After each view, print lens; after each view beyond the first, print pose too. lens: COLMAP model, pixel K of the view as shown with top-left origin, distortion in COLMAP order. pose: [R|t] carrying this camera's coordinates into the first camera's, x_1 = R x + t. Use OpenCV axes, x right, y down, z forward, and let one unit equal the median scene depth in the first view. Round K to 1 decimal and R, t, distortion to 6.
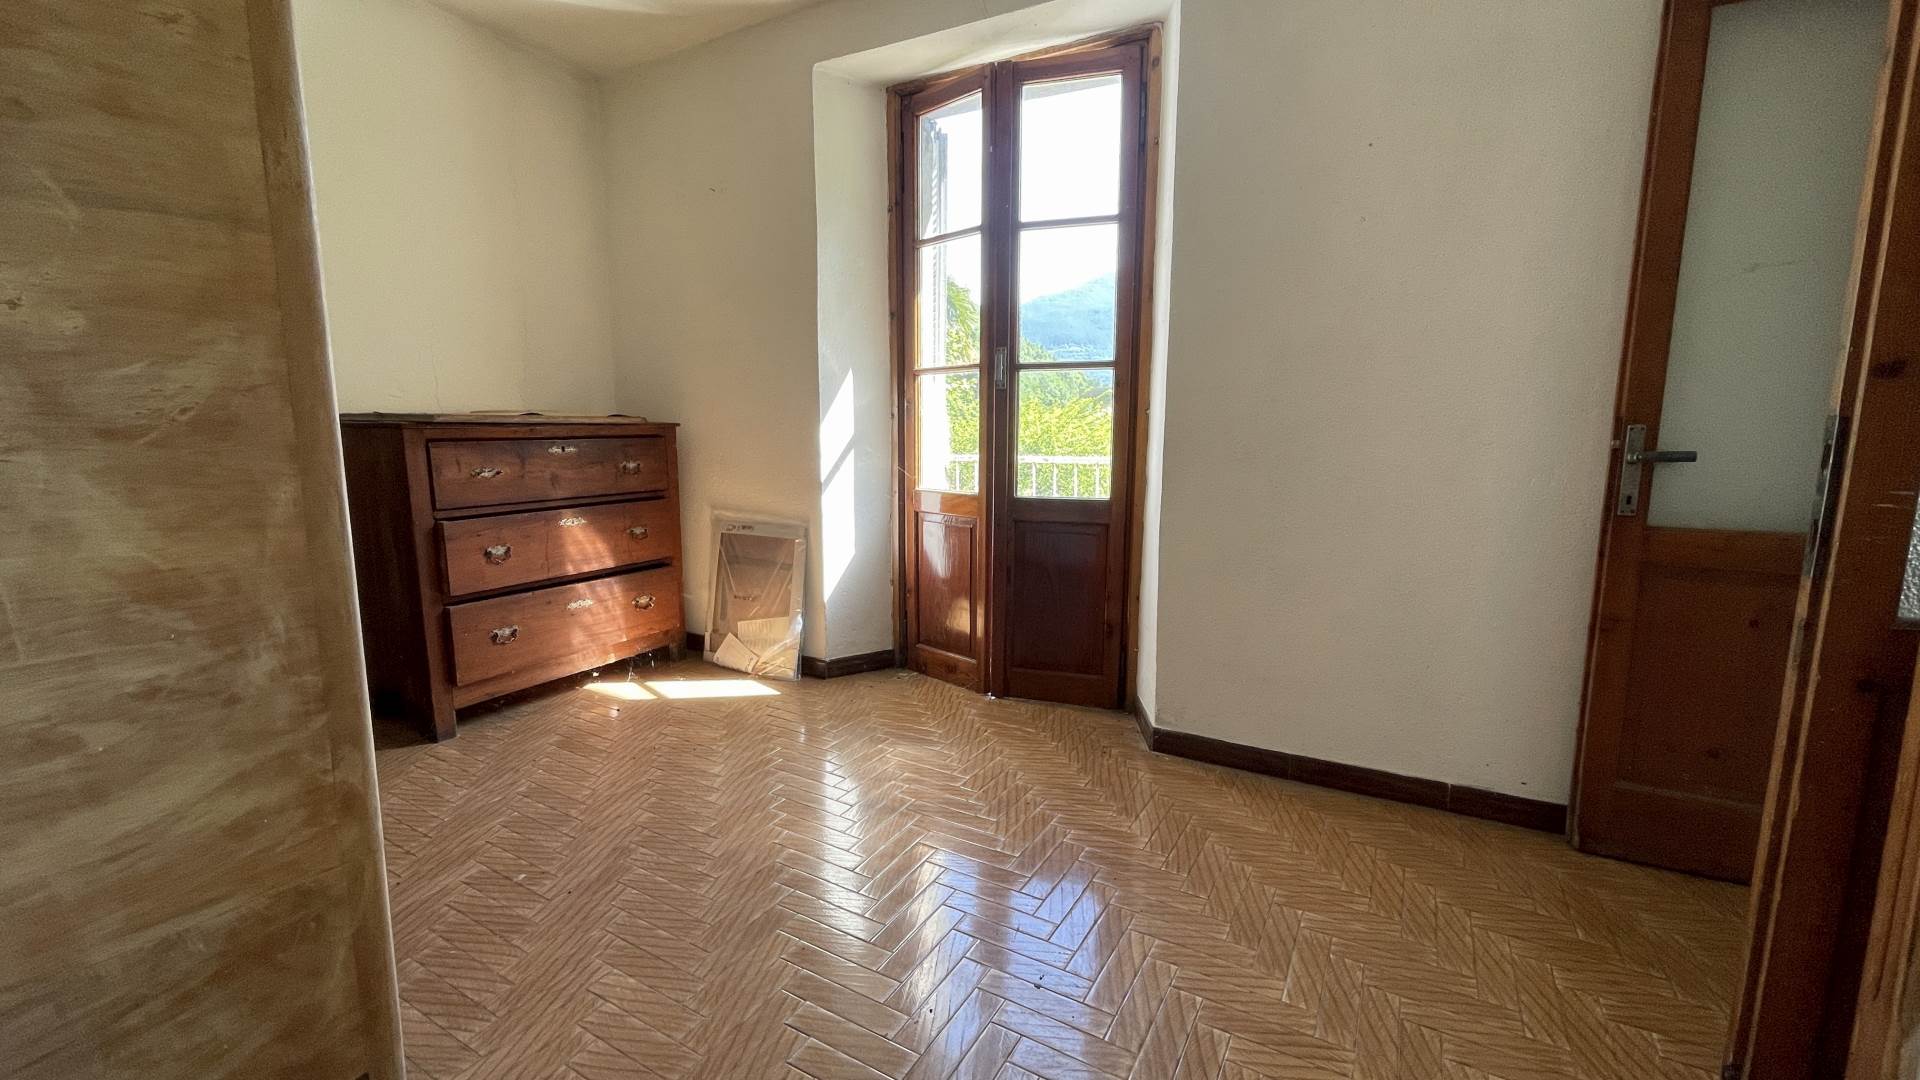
lens RADIAL K [[784.6, 0, 951.4], [0, 784.6, 536.6], [0, 0, 1]] dist [0.002083, 0.000371]
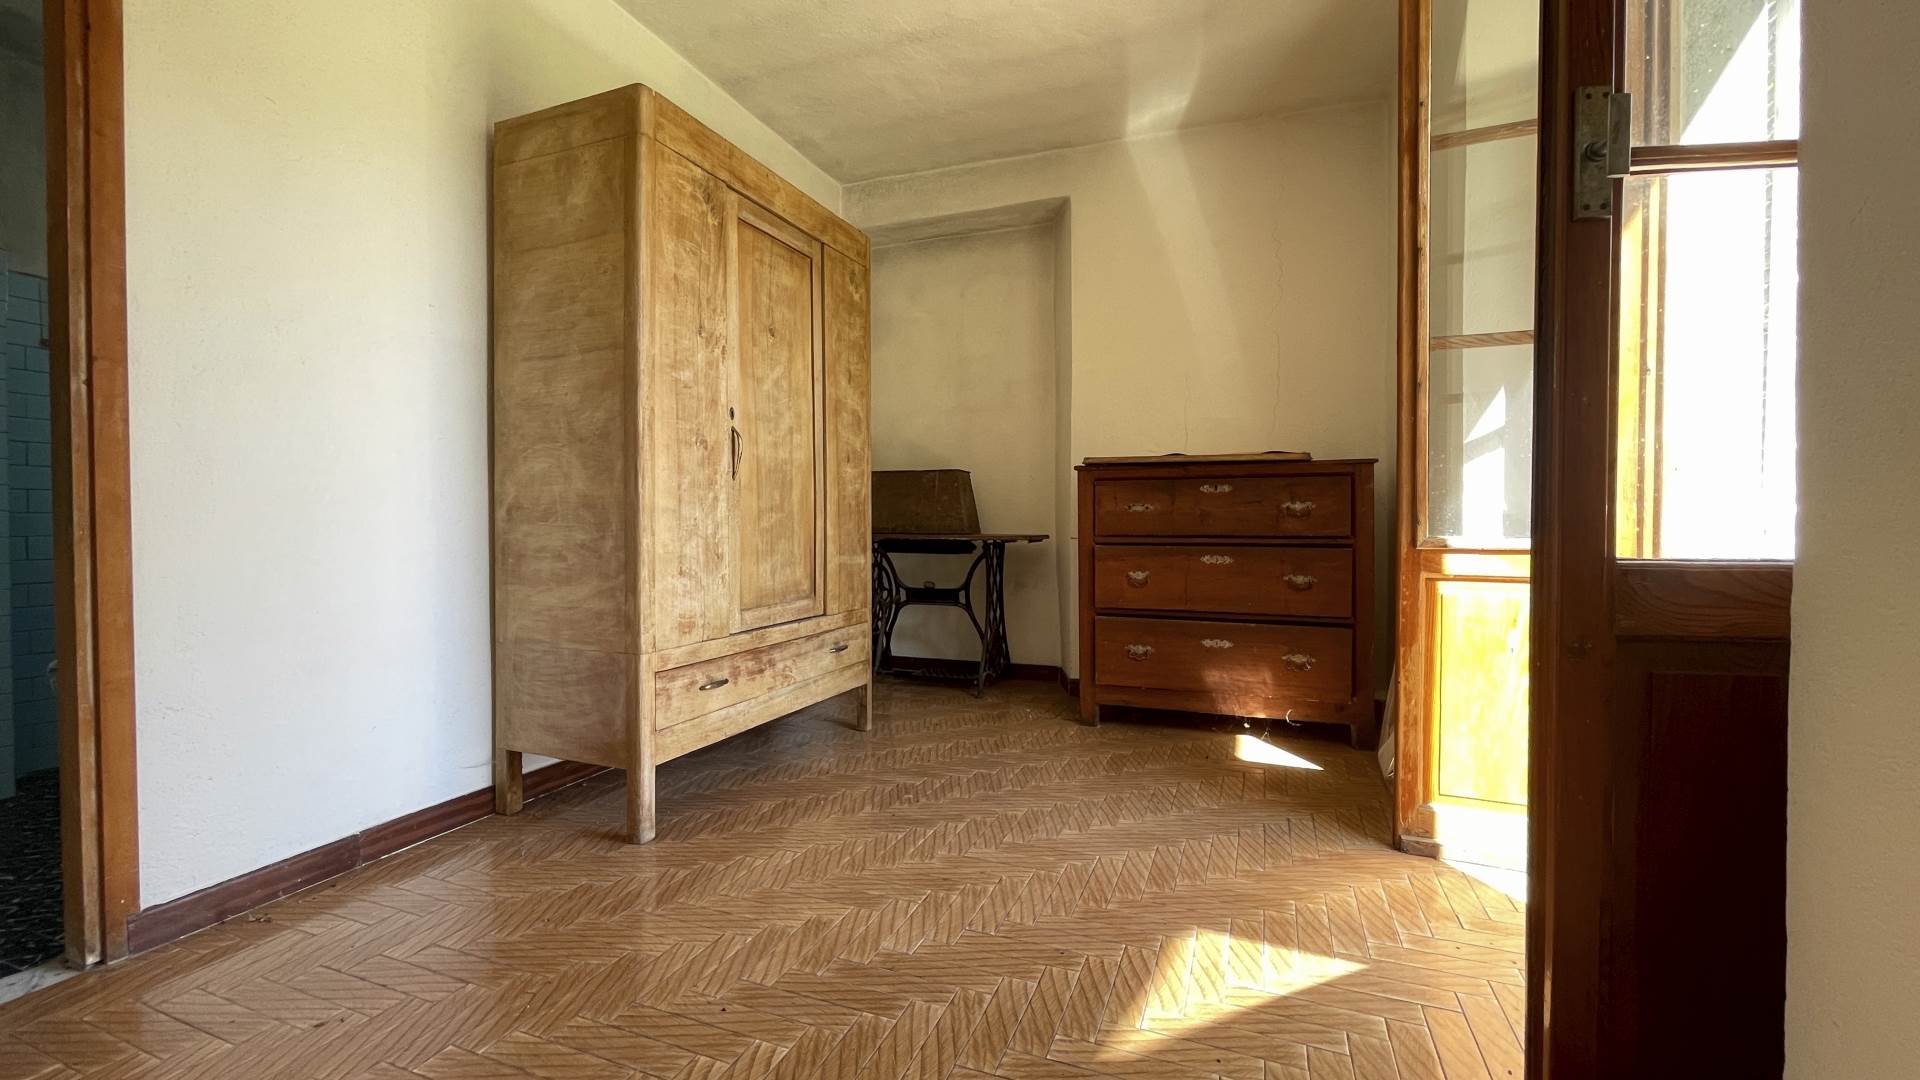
lens RADIAL K [[784.6, 0, 951.4], [0, 784.6, 536.6], [0, 0, 1]] dist [0.002083, 0.000371]
pose [[0.149379, 0.017290, -0.988629, 0.717299], [-0.143305, 0.989669, -0.004345, 0.007986], [0.978340, 0.142325, 0.150313, 0.803225]]
